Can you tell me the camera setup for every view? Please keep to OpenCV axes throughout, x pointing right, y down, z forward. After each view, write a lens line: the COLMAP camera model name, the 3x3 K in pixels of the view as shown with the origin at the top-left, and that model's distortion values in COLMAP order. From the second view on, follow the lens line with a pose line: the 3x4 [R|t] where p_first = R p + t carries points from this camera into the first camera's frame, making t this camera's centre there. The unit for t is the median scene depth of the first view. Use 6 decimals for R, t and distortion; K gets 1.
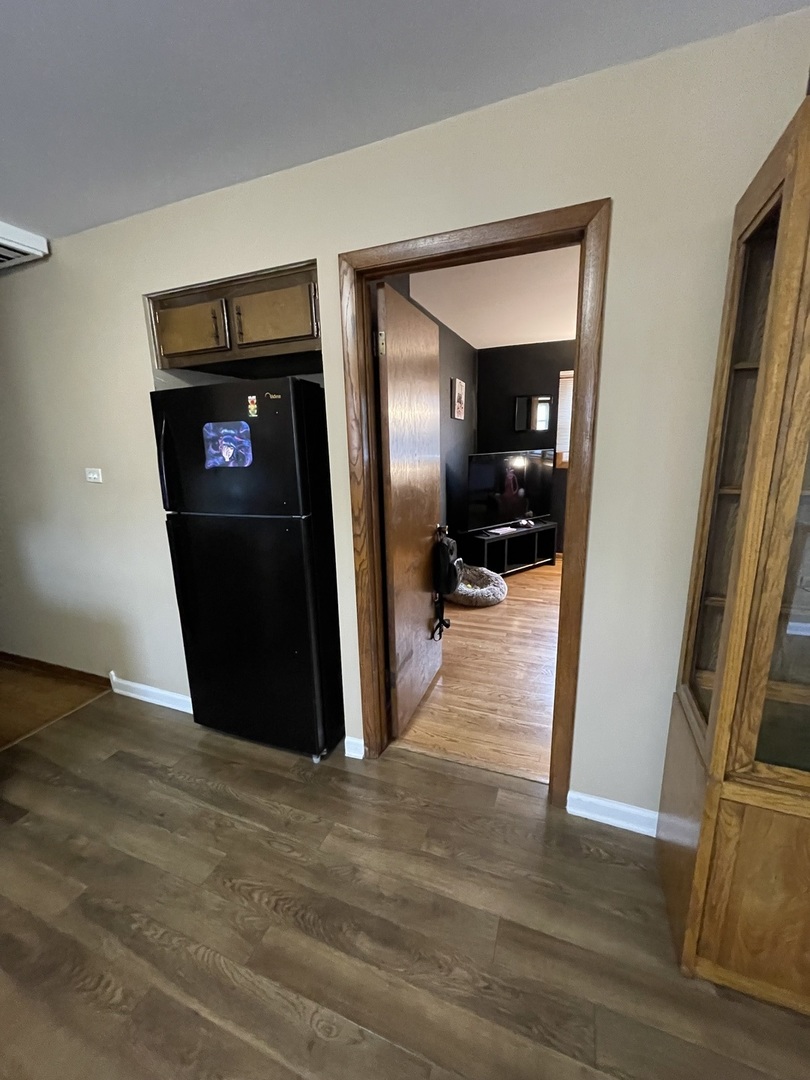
lens RADIAL K [[432.7, 0, 403.1], [0, 432.7, 538.3], [0, 0, 1]] dist [-0.003174, 0.001031]
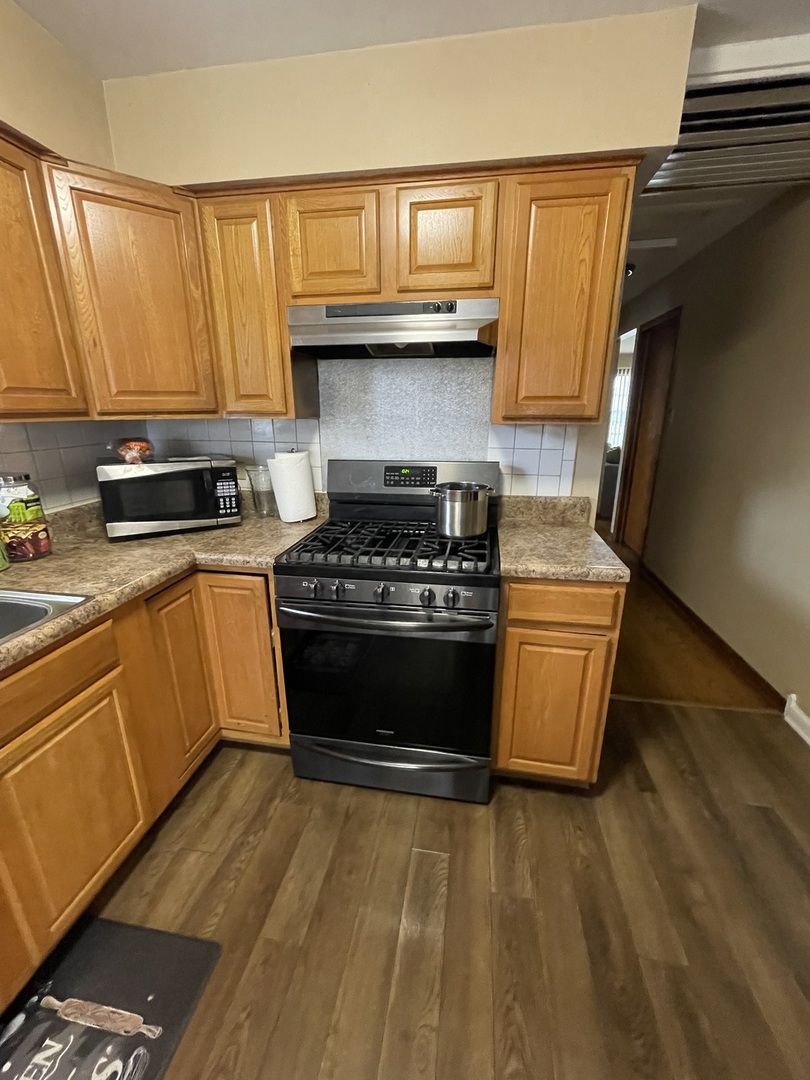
lens RADIAL K [[432.7, 0, 403.1], [0, 432.7, 537.7], [0, 0, 1]] dist [-0.003174, 0.001031]
pose [[0.205705, 0.307222, -0.929139, -0.285913], [-0.212454, 0.940820, 0.264048, -0.005145], [0.955274, 0.143083, 0.258802, 0.166251]]
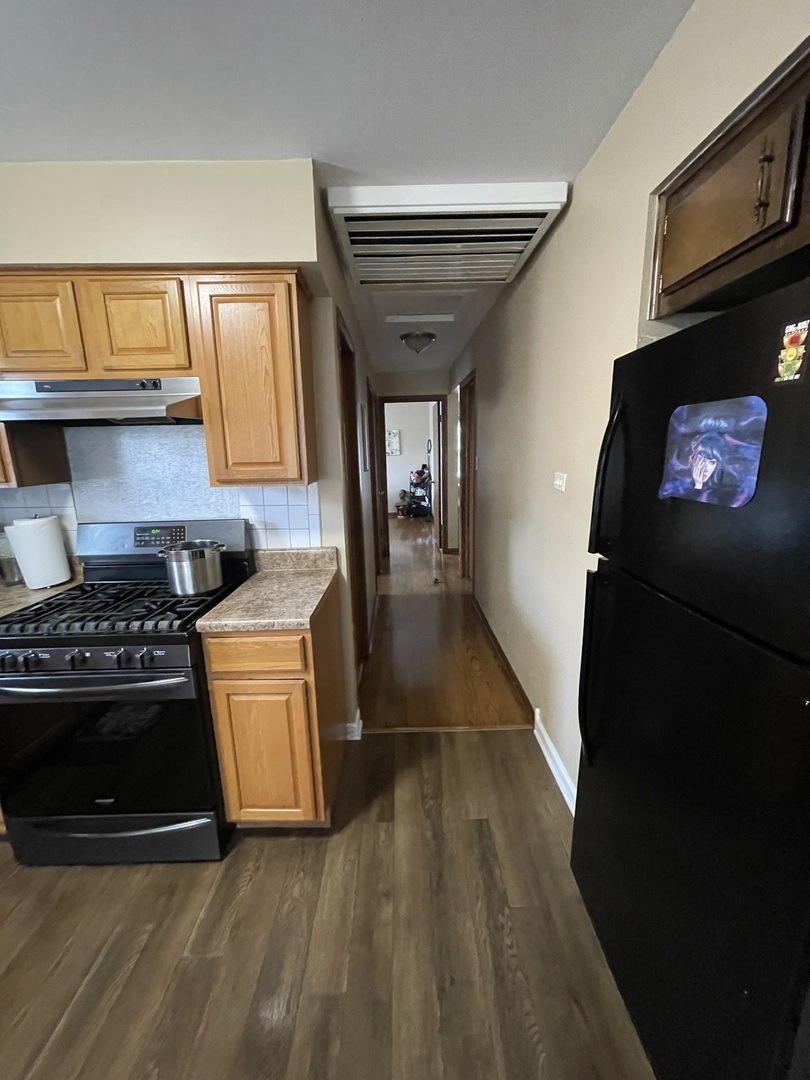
lens RADIAL K [[432.7, 0, 401.7], [0, 432.7, 537.5], [0, 0, 1]] dist [-0.003174, 0.001031]
pose [[0.372904, 0.207173, -0.904445, -0.103151], [-0.186652, 0.971578, 0.145594, -0.137278], [0.908902, 0.114524, 0.400975, 0.543388]]
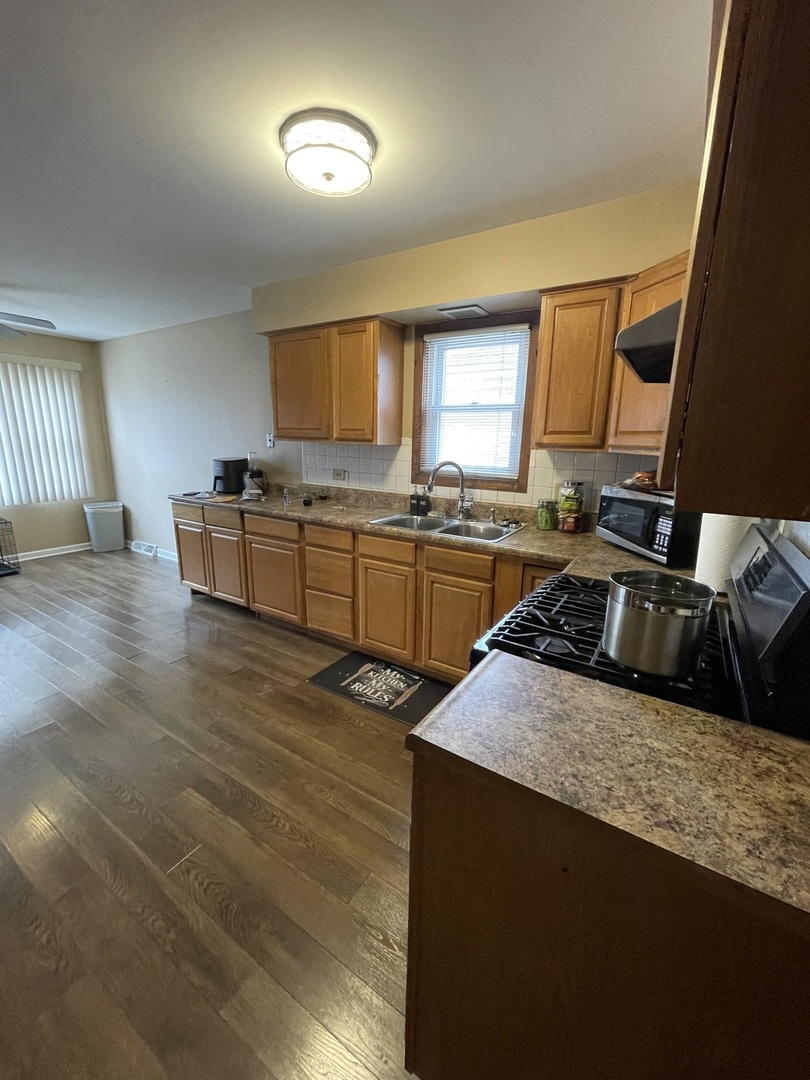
lens RADIAL K [[432.7, 0, 401.0], [0, 432.7, 538.2], [0, 0, 1]] dist [-0.003174, 0.001031]
pose [[-0.981282, -0.033470, 0.189643, -0.930748], [0.050904, 0.904670, 0.423062, -0.184306], [-0.185724, 0.424797, -0.886033, 1.015697]]
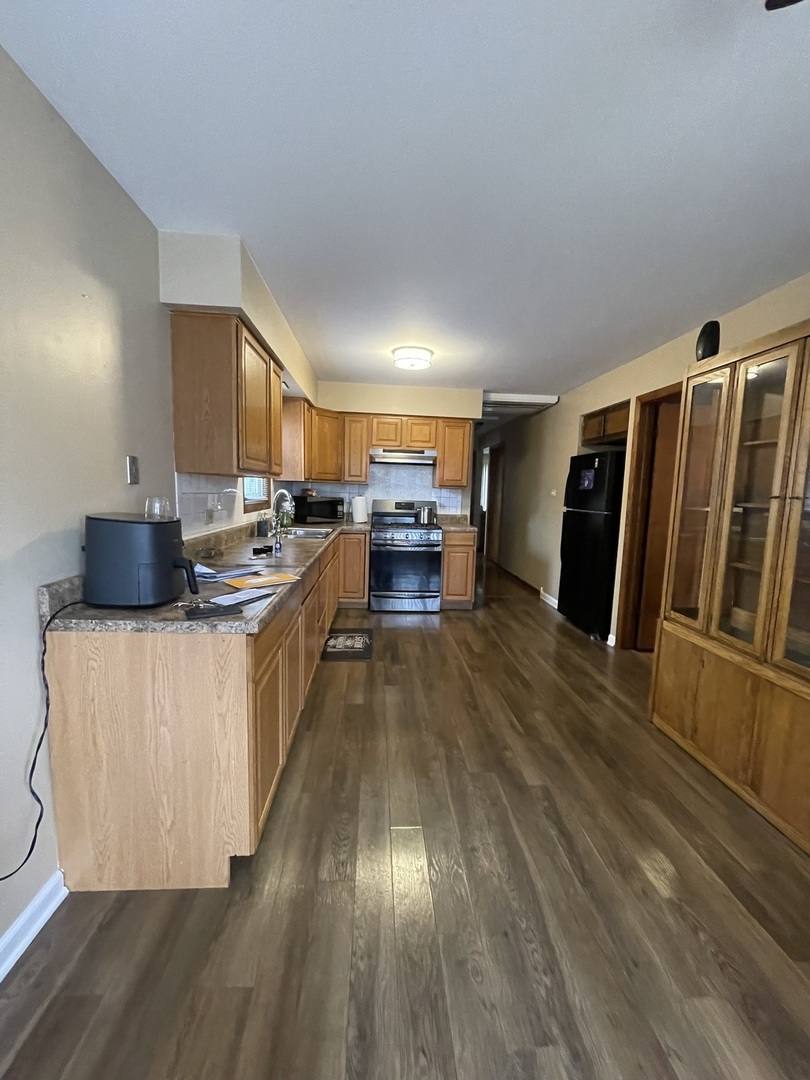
lens RADIAL K [[432.7, 0, 398.2], [0, 432.7, 539.6], [0, 0, 1]] dist [-0.003174, 0.001031]
pose [[0.412464, 0.147648, -0.898929, 1.259578], [-0.235309, 0.970558, 0.051444, 0.203916], [0.880059, 0.190308, 0.435063, -0.792016]]
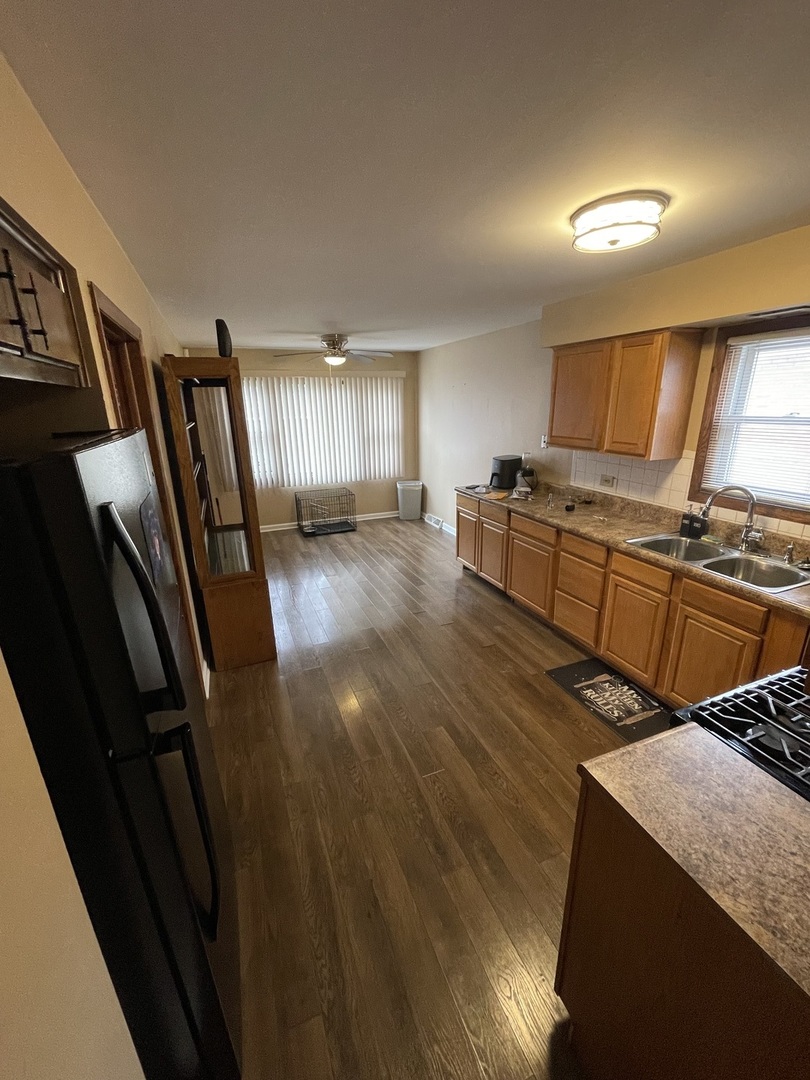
lens RADIAL K [[432.7, 0, 403.5], [0, 432.7, 537.9], [0, 0, 1]] dist [-0.003174, 0.001031]
pose [[-0.689788, -0.176572, 0.702151, -1.055149], [0.195709, 0.888229, 0.415628, -0.390825], [-0.697059, 0.424112, -0.578133, 1.093950]]
